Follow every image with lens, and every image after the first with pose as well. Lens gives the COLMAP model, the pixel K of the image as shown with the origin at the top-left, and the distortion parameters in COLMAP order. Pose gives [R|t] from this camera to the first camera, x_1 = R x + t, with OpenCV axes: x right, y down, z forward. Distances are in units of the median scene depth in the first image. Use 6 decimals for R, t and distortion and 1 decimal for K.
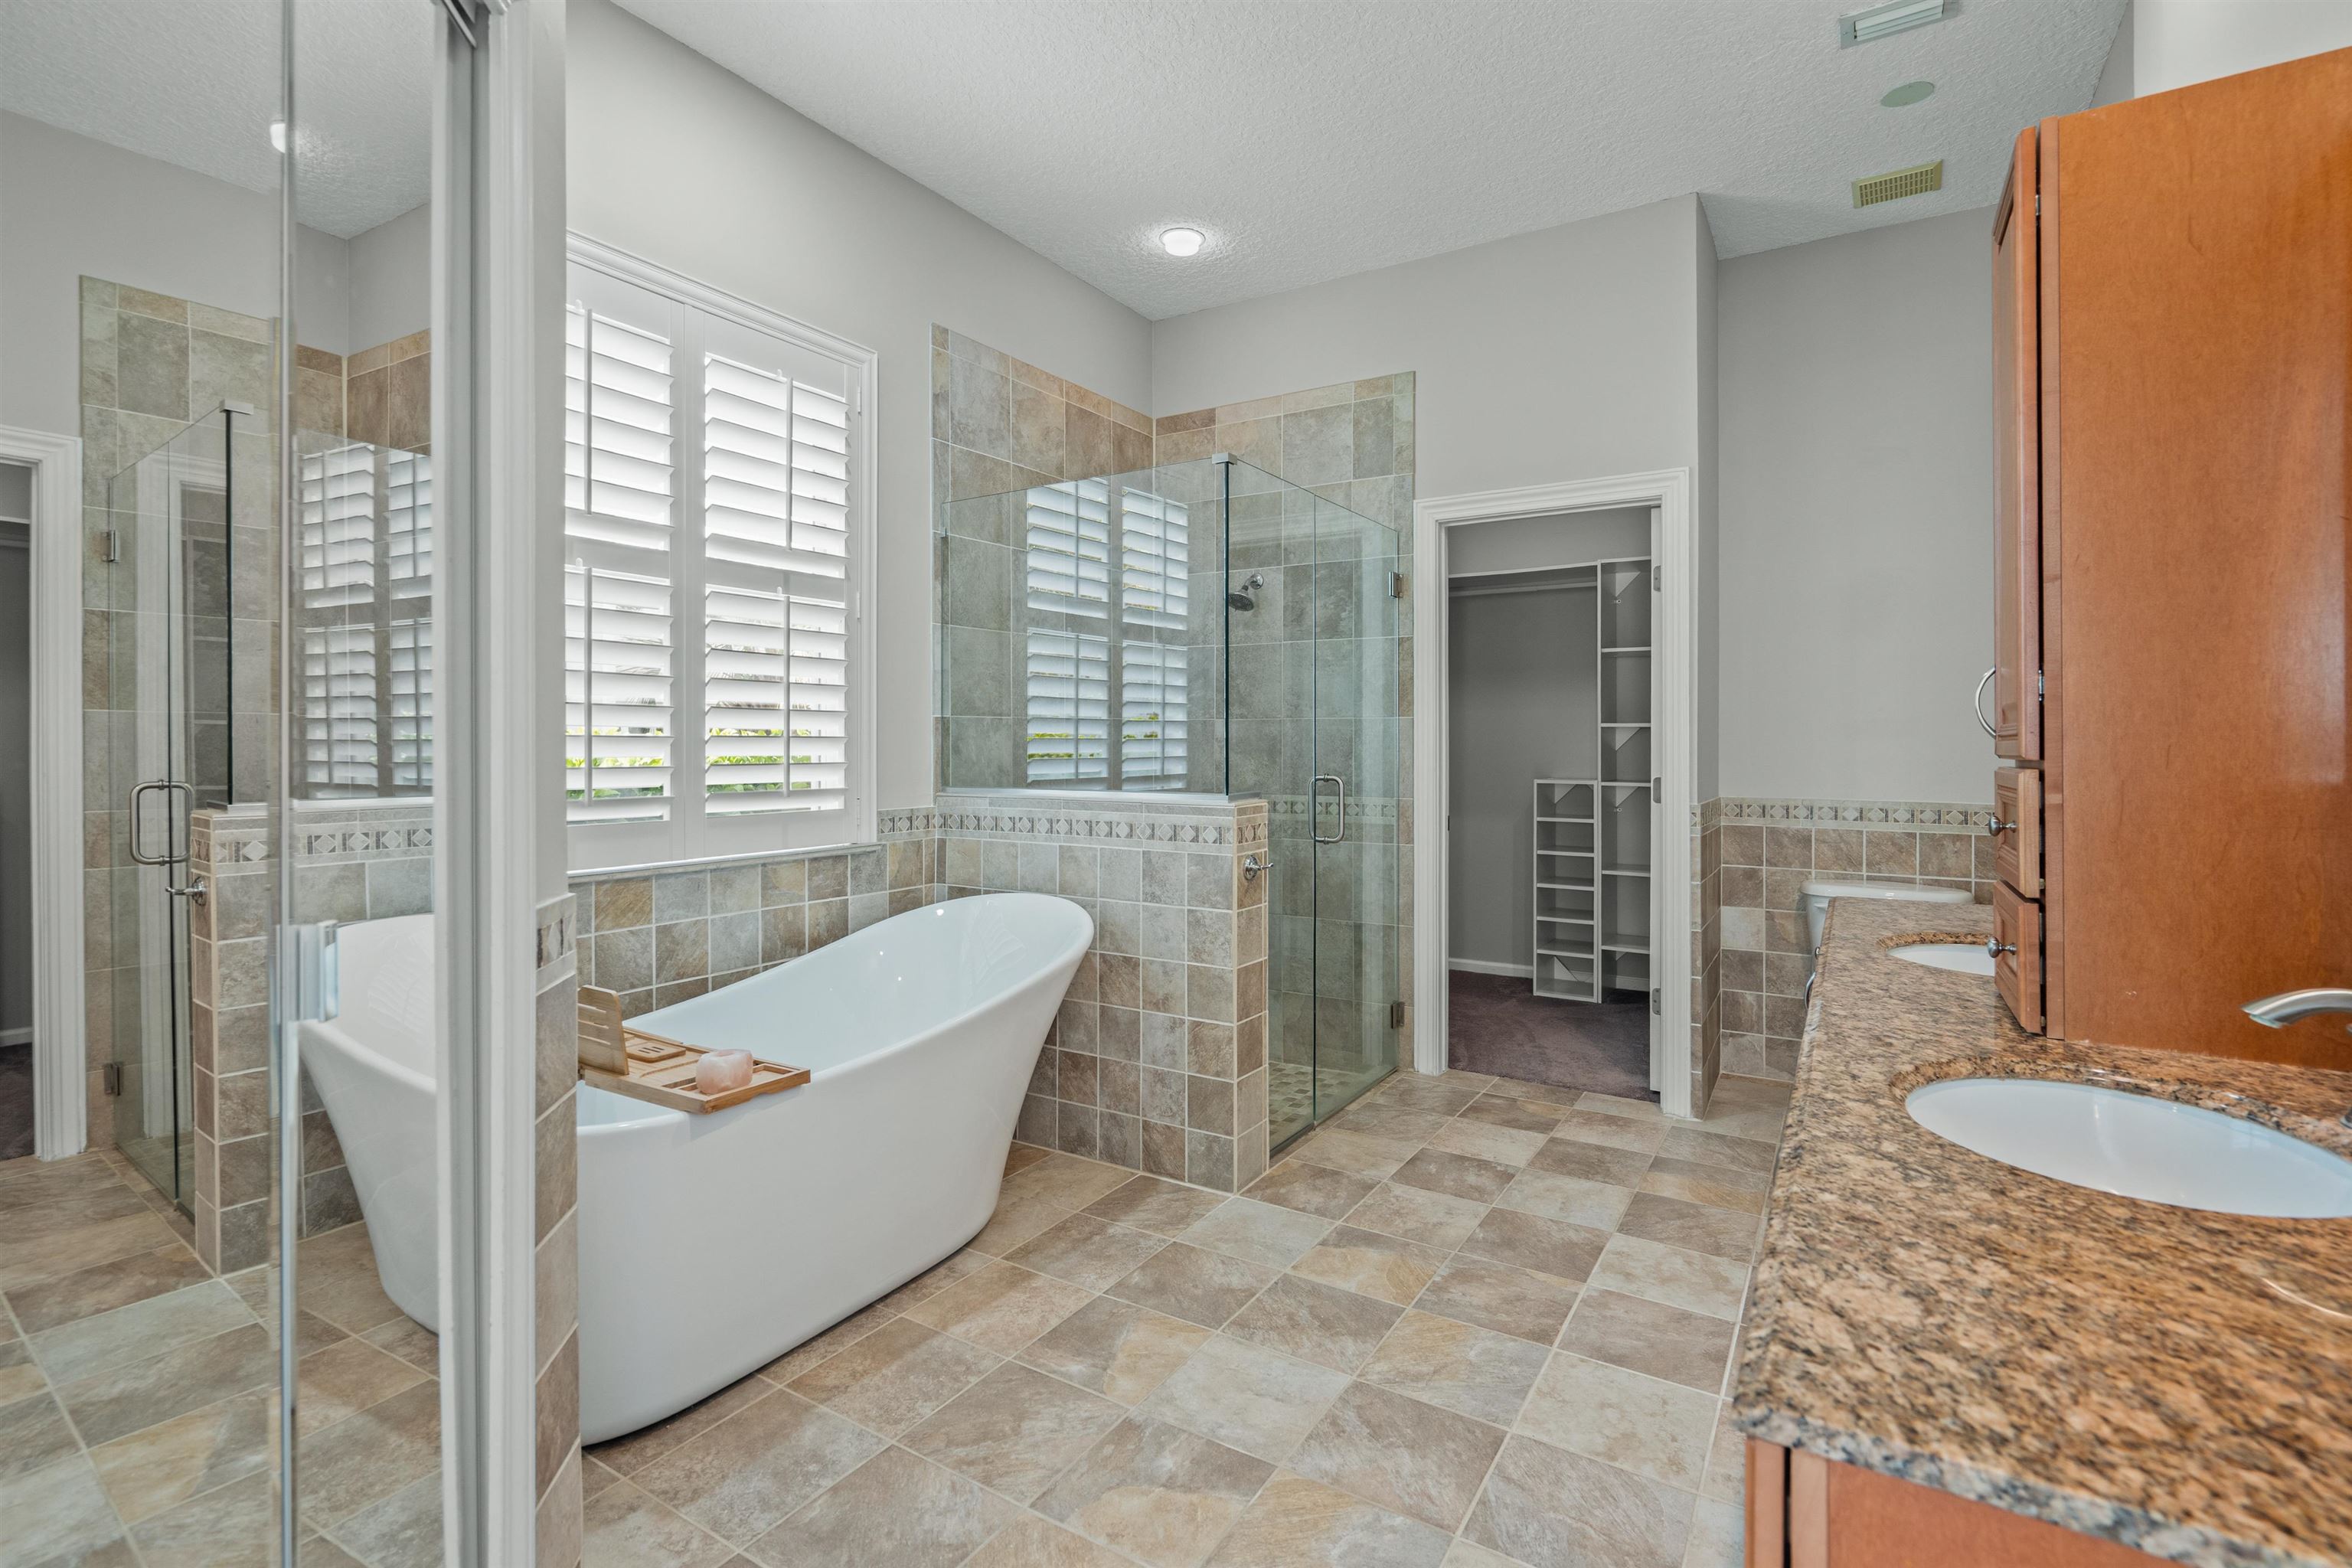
lens RADIAL K [[1072.6, 0, 1204.6], [0, 1072.6, 737.9], [0, 0, 1]] dist [-0.003547, 0.002269]
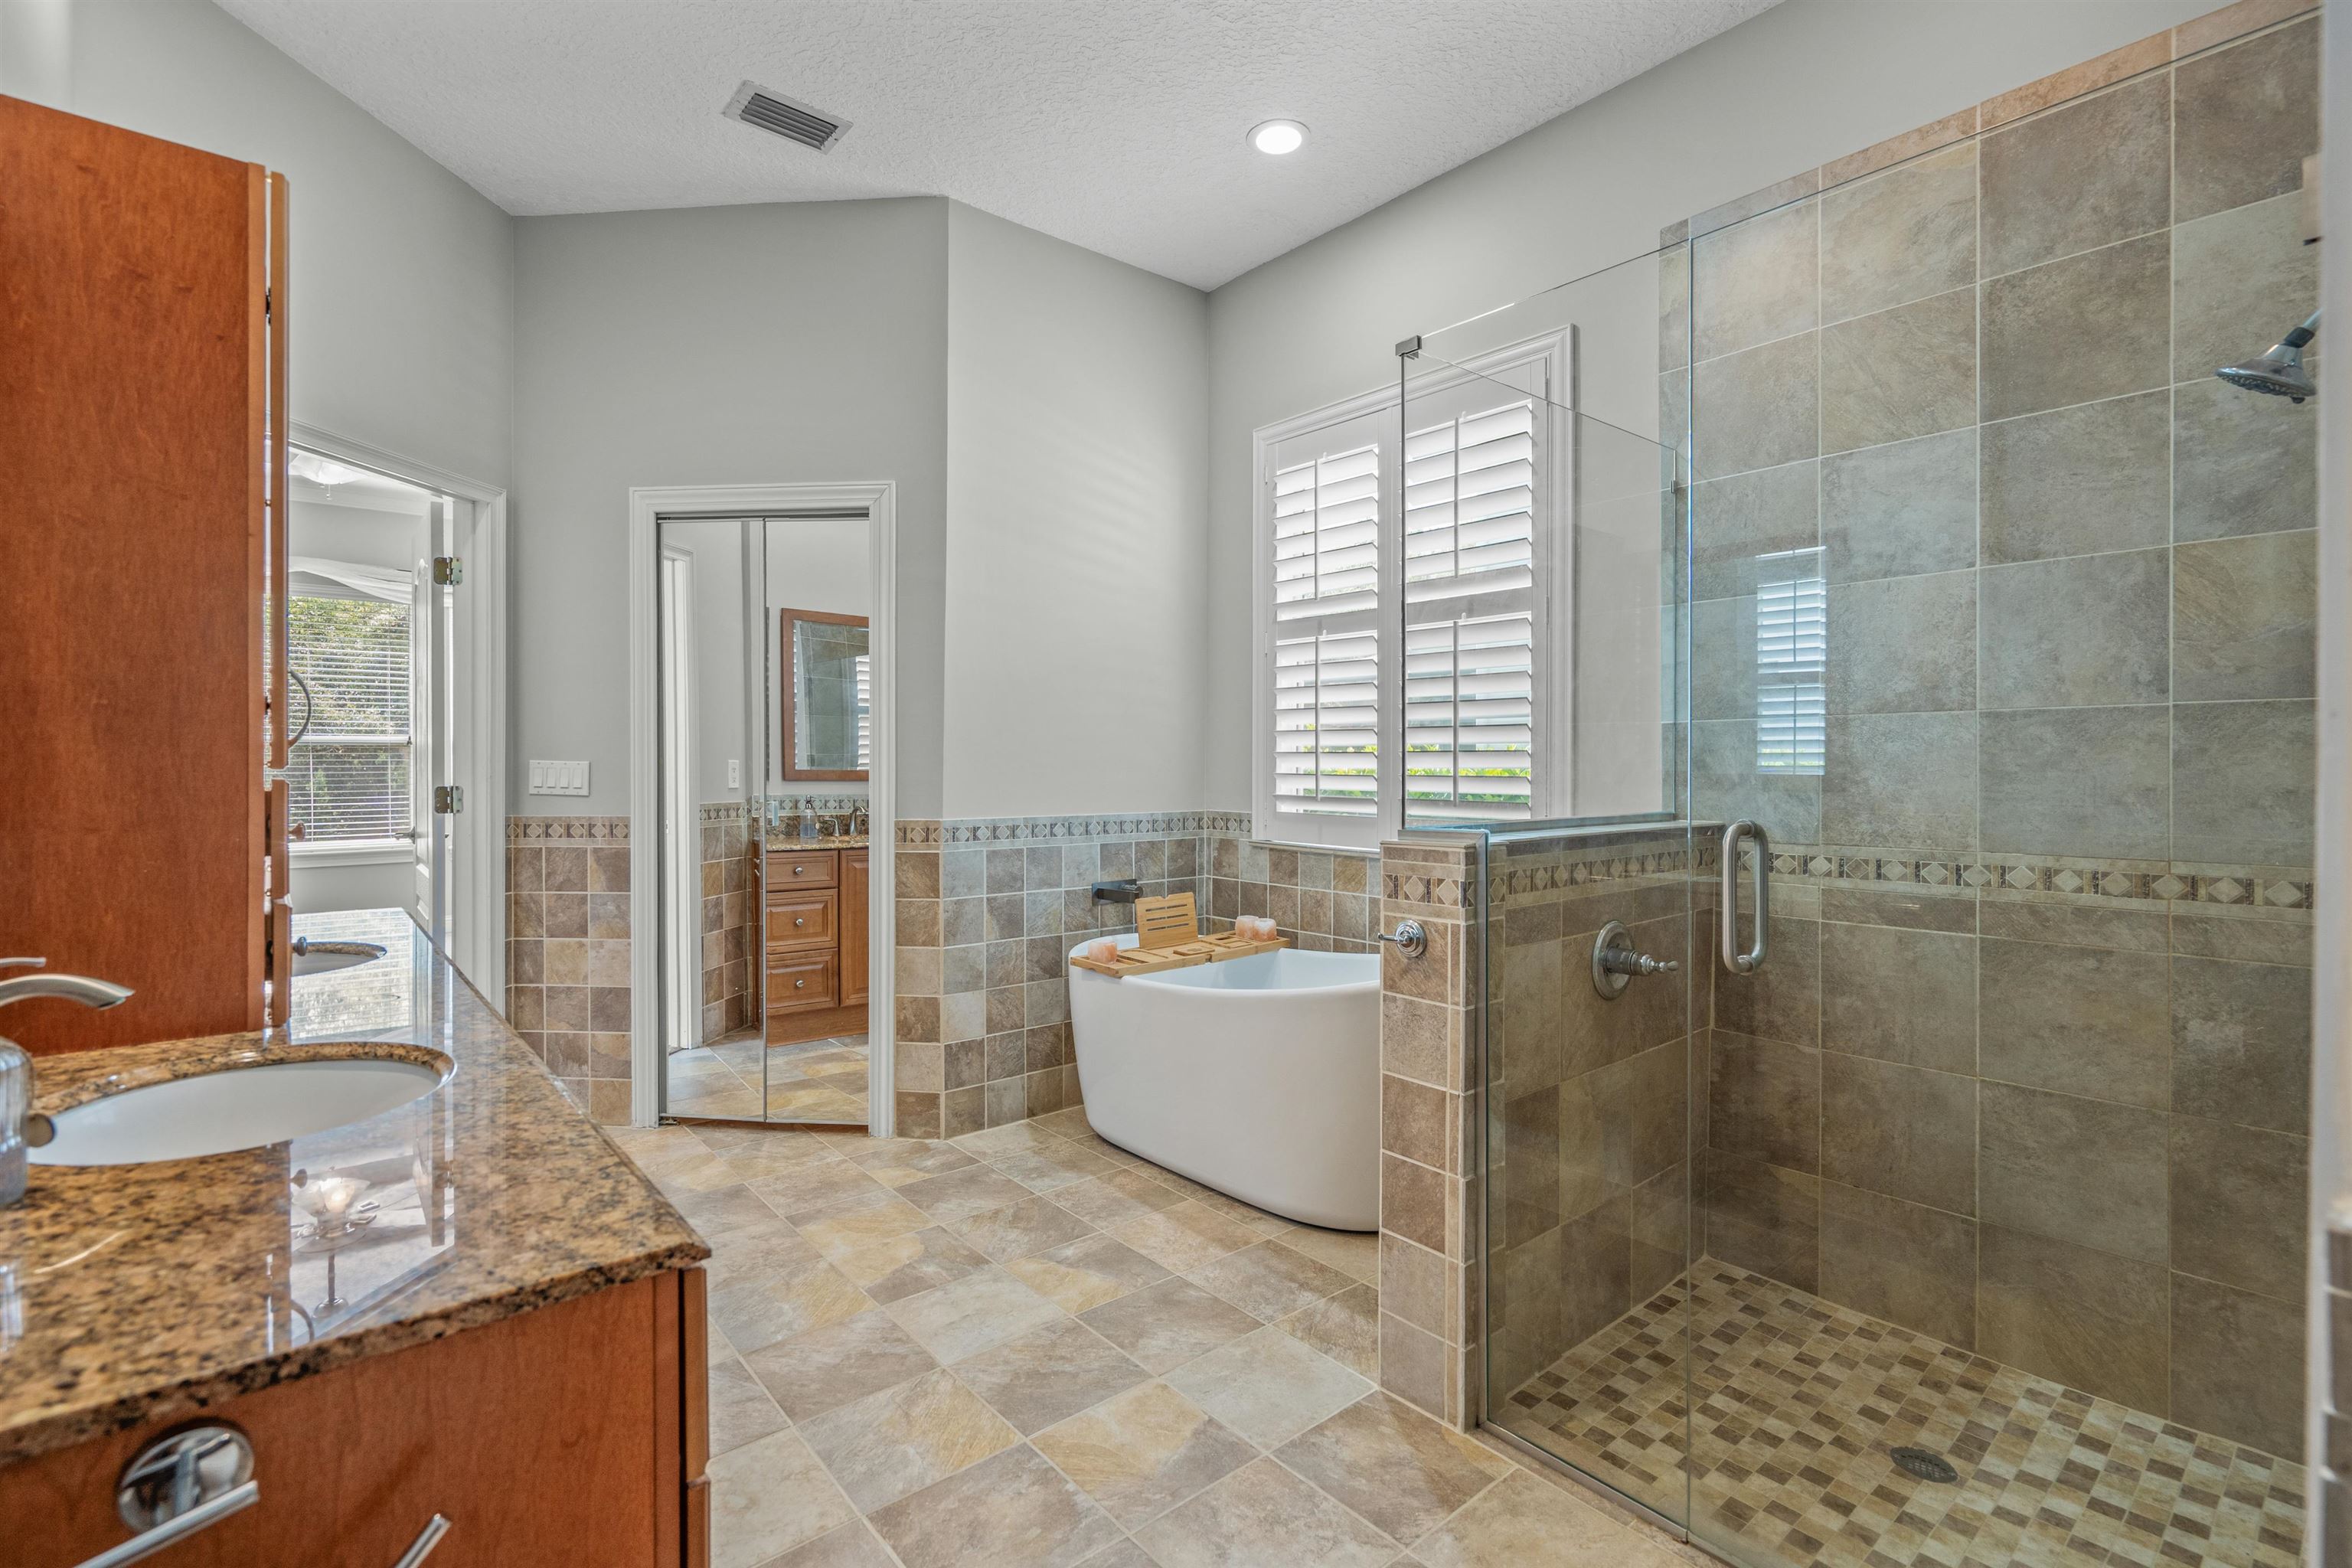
lens RADIAL K [[1072.6, 0, 1172.8], [0, 1072.6, 764.9], [0, 0, 1]] dist [-0.003547, 0.002269]
pose [[-0.316988, 0.003779, -0.948422, 0.709025], [0.005052, 0.999985, 0.002295, 0.008713], [0.948416, -0.004064, -0.317002, 1.039399]]
